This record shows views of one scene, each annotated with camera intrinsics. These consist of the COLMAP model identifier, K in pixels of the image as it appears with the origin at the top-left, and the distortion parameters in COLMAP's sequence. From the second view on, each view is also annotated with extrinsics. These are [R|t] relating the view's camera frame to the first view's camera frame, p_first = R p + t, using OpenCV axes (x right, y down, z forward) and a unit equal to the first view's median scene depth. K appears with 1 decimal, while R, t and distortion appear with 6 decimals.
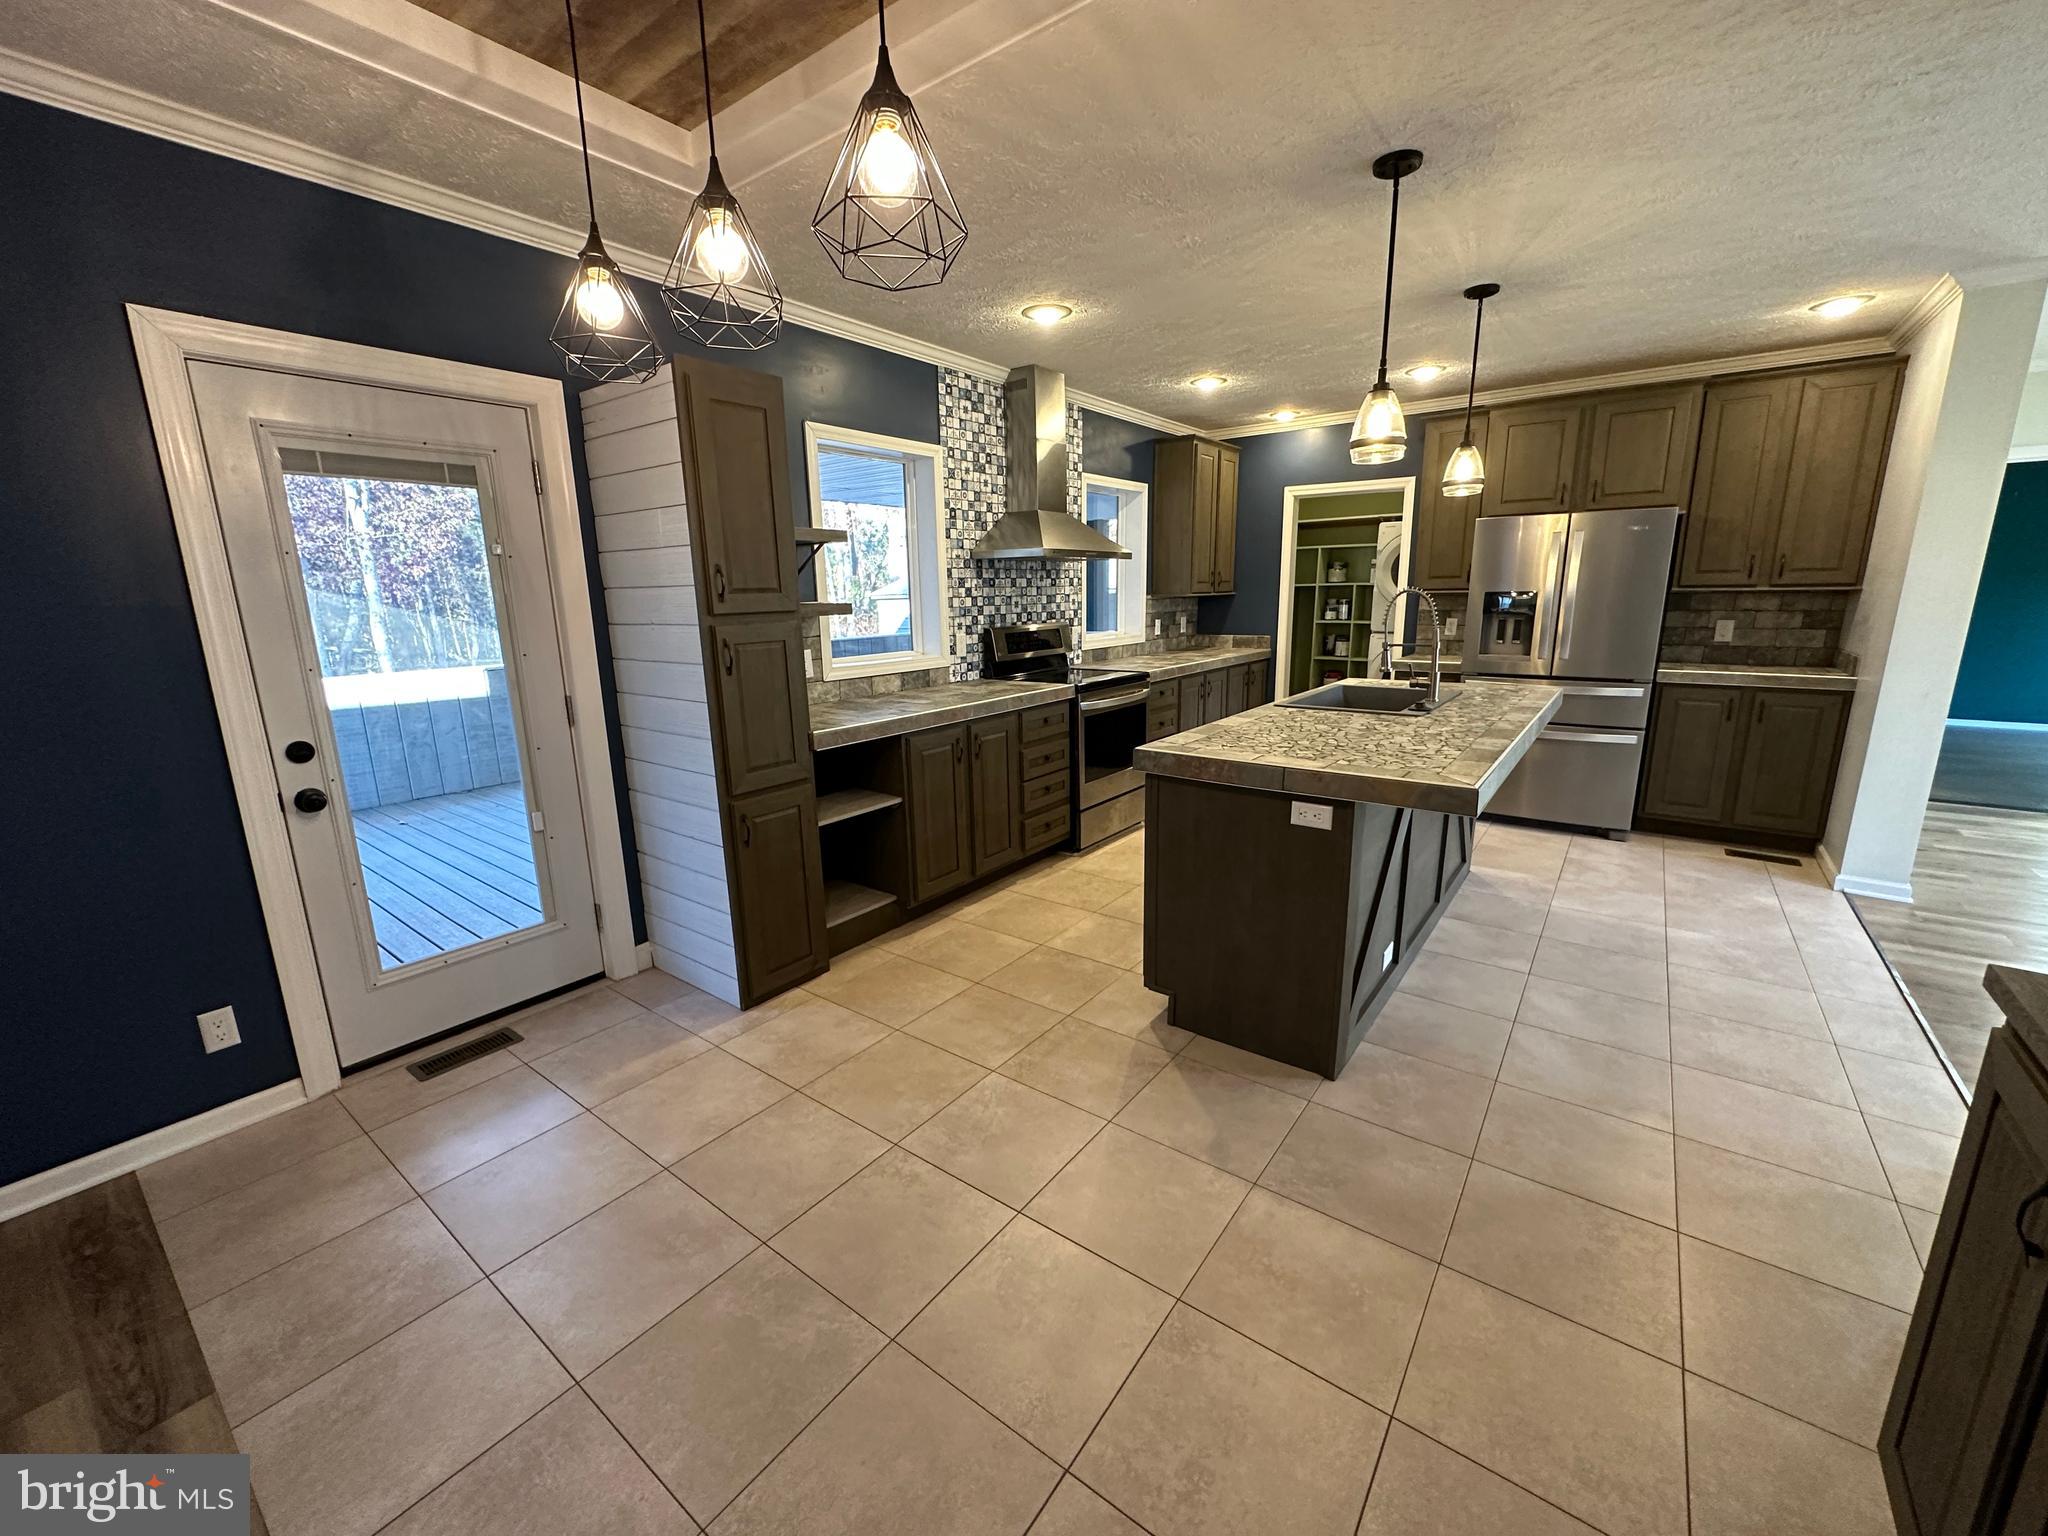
lens RADIAL K [[811.3, 0, 1014.1], [0, 811.3, 769.4], [0, 0, 1]] dist [-0.012595, -0.000187]
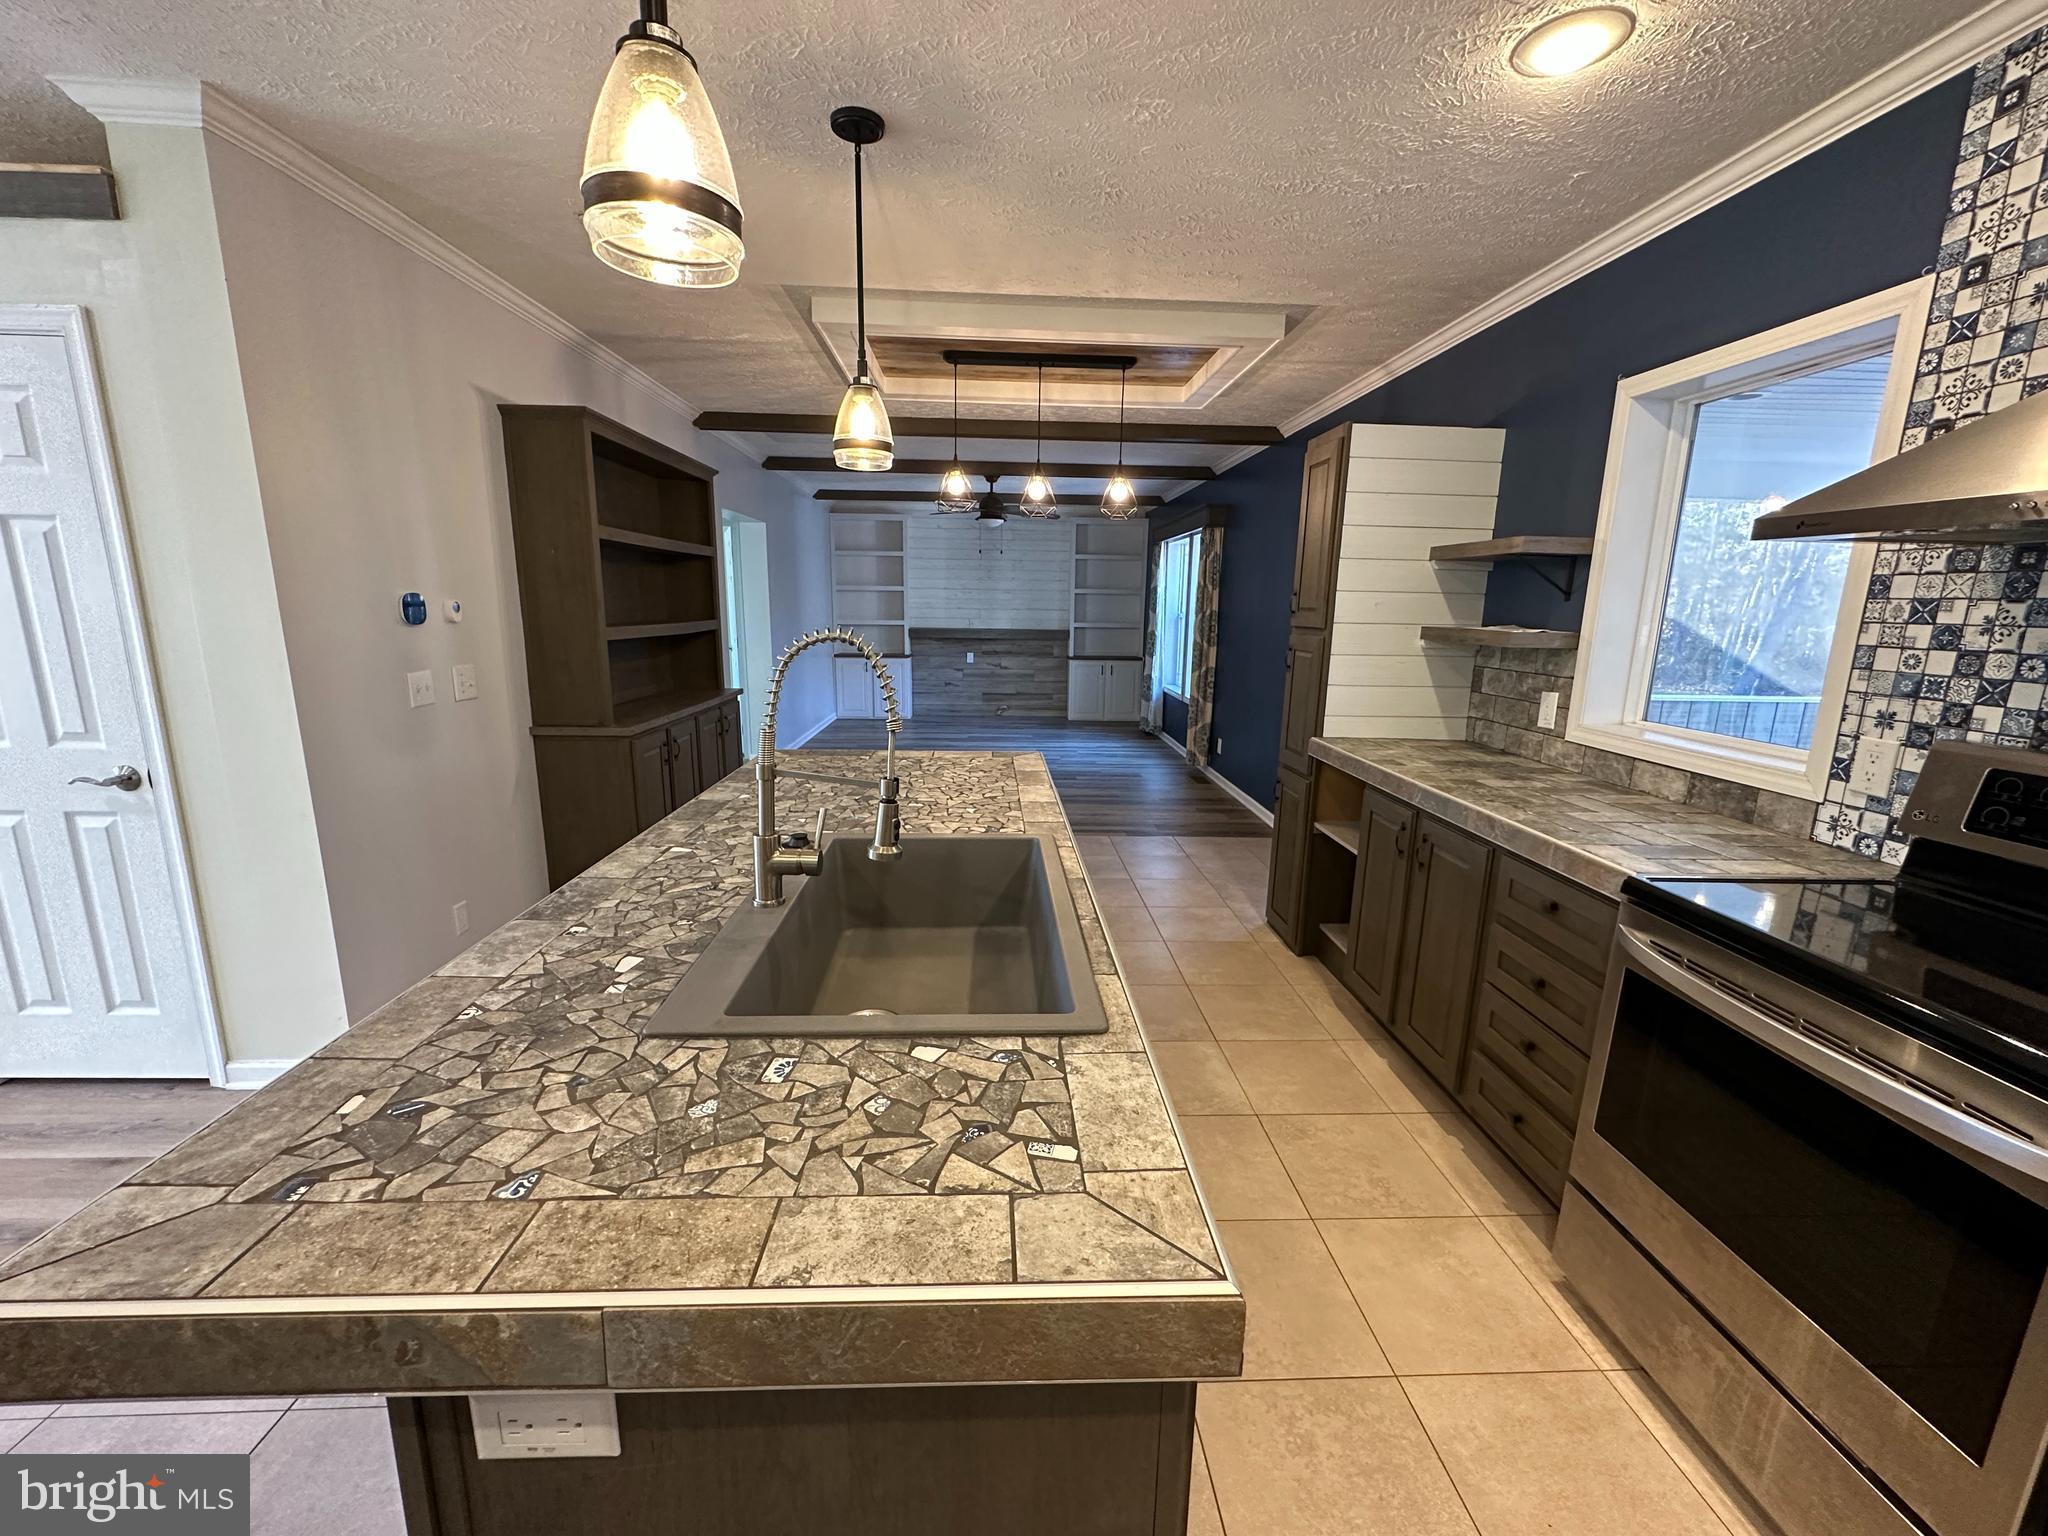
lens RADIAL K [[811.3, 0, 1019.4], [0, 811.3, 770.2], [0, 0, 1]] dist [-0.012595, -0.000187]
pose [[-0.765708, 0.137438, -0.628333, 0.519159], [-0.138829, 0.918559, 0.370103, -0.245139], [0.628027, 0.370622, -0.684267, 1.032540]]
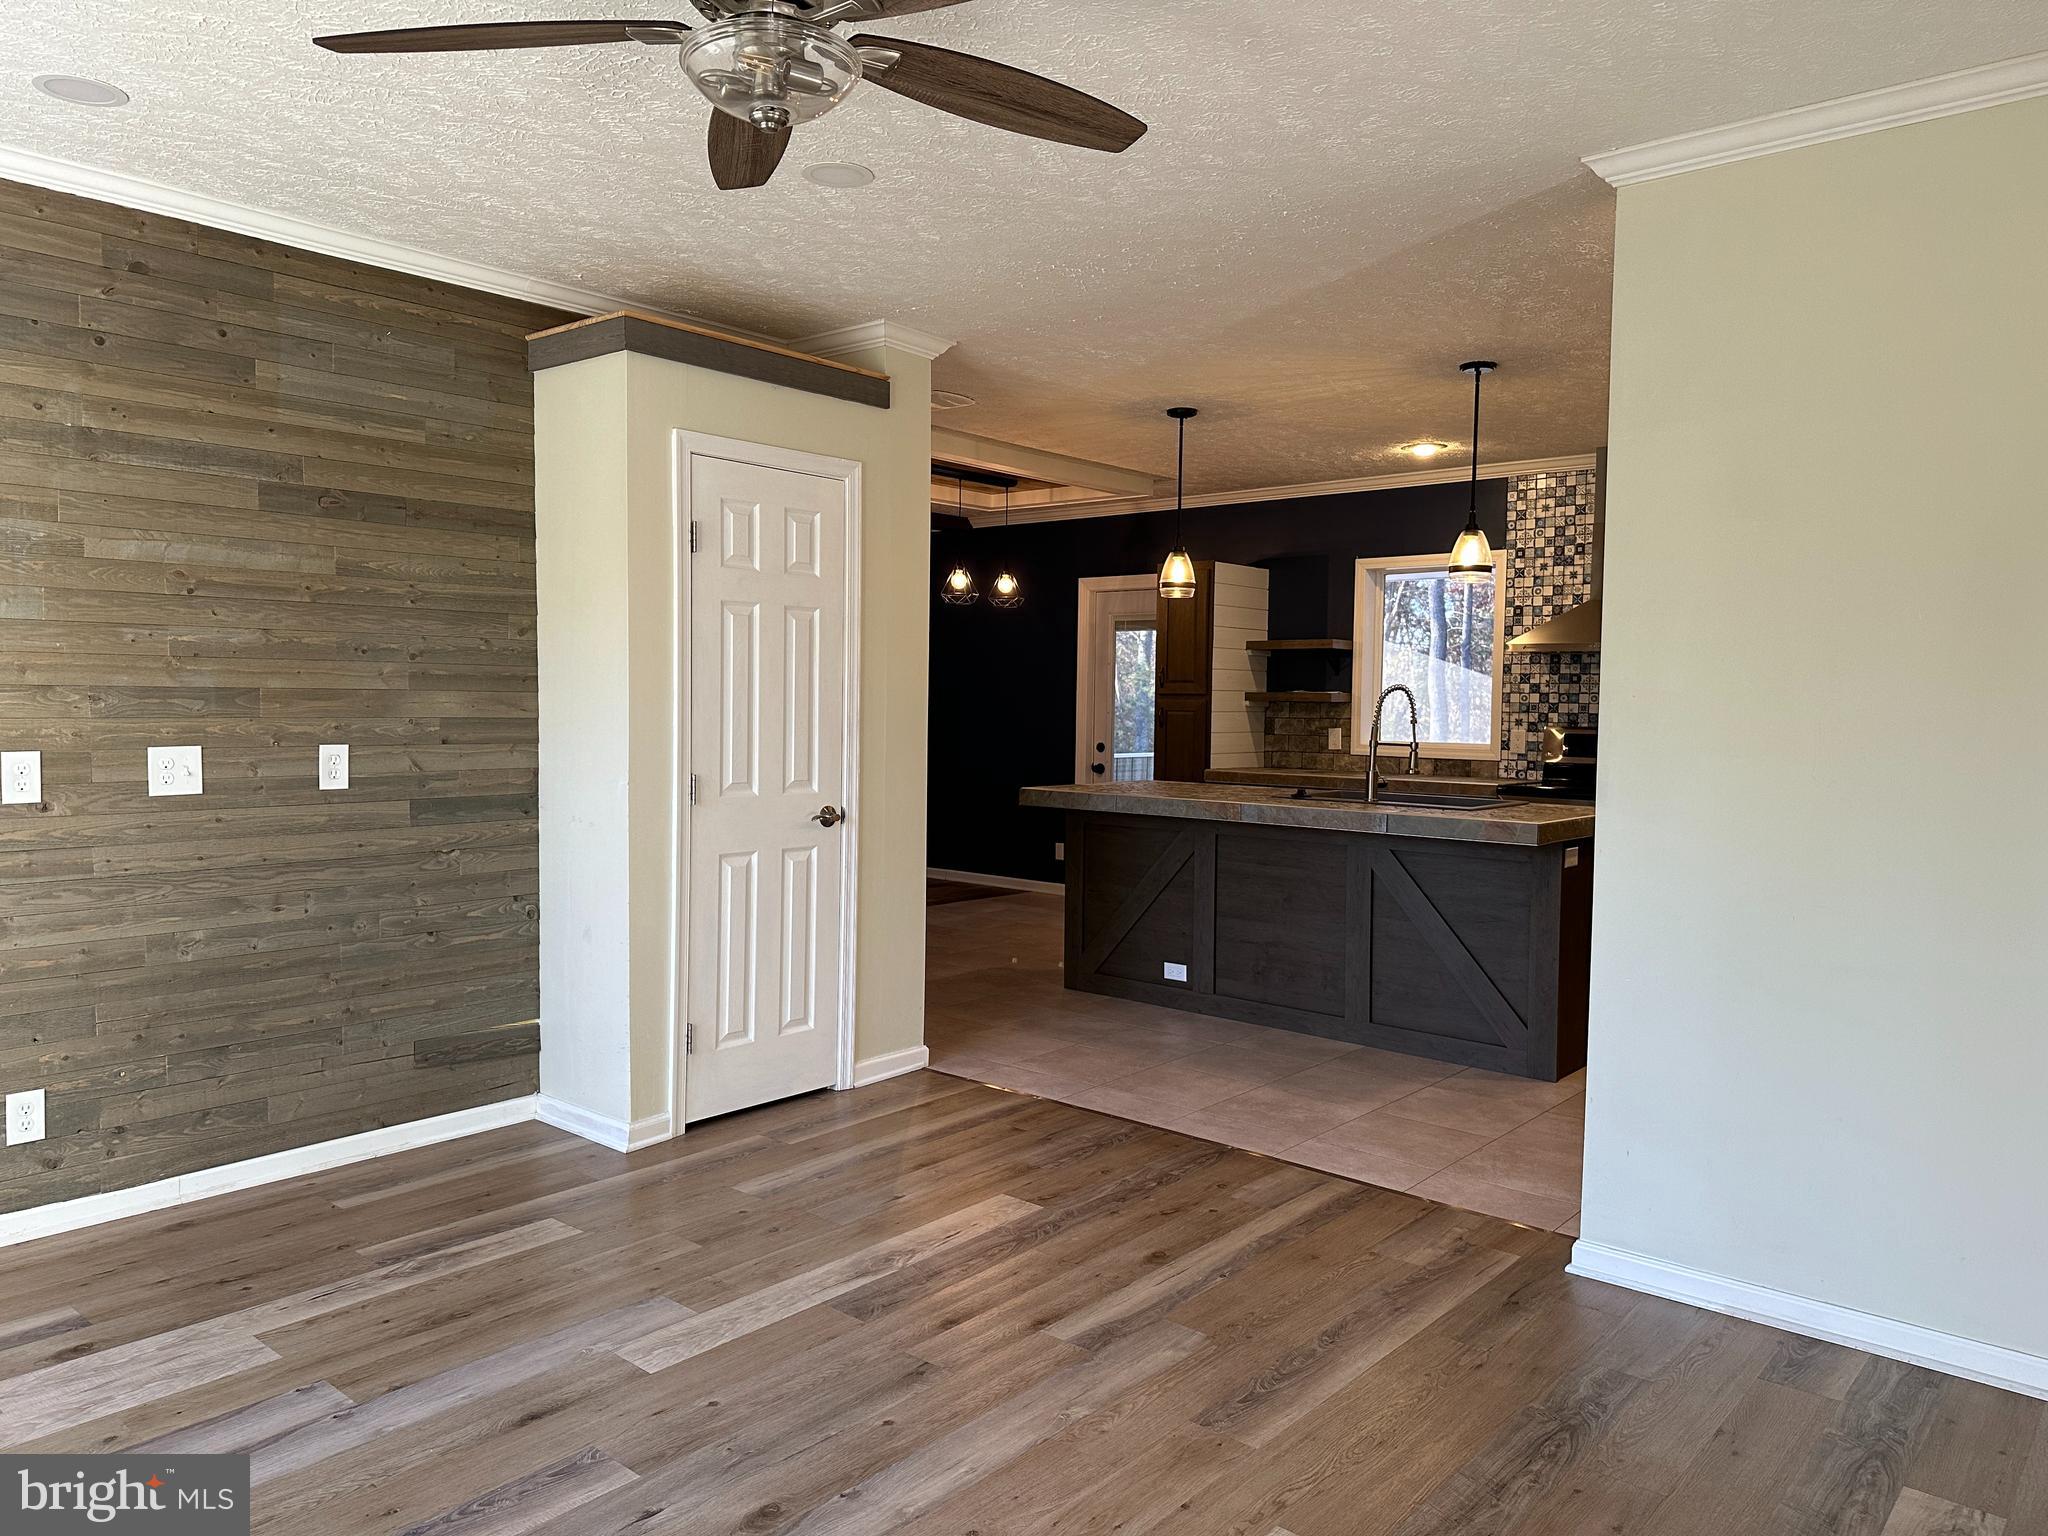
lens RADIAL K [[1414.8, 0, 971.5], [0, 1414.8, 758.1], [0, 0, 1]] dist [0.024418, -0.020037]
pose [[-0.083274, 0.063748, -0.994486, 1.724605], [-0.221381, 0.971831, 0.080834, -0.129573], [0.971625, 0.226891, -0.066816, 0.495026]]
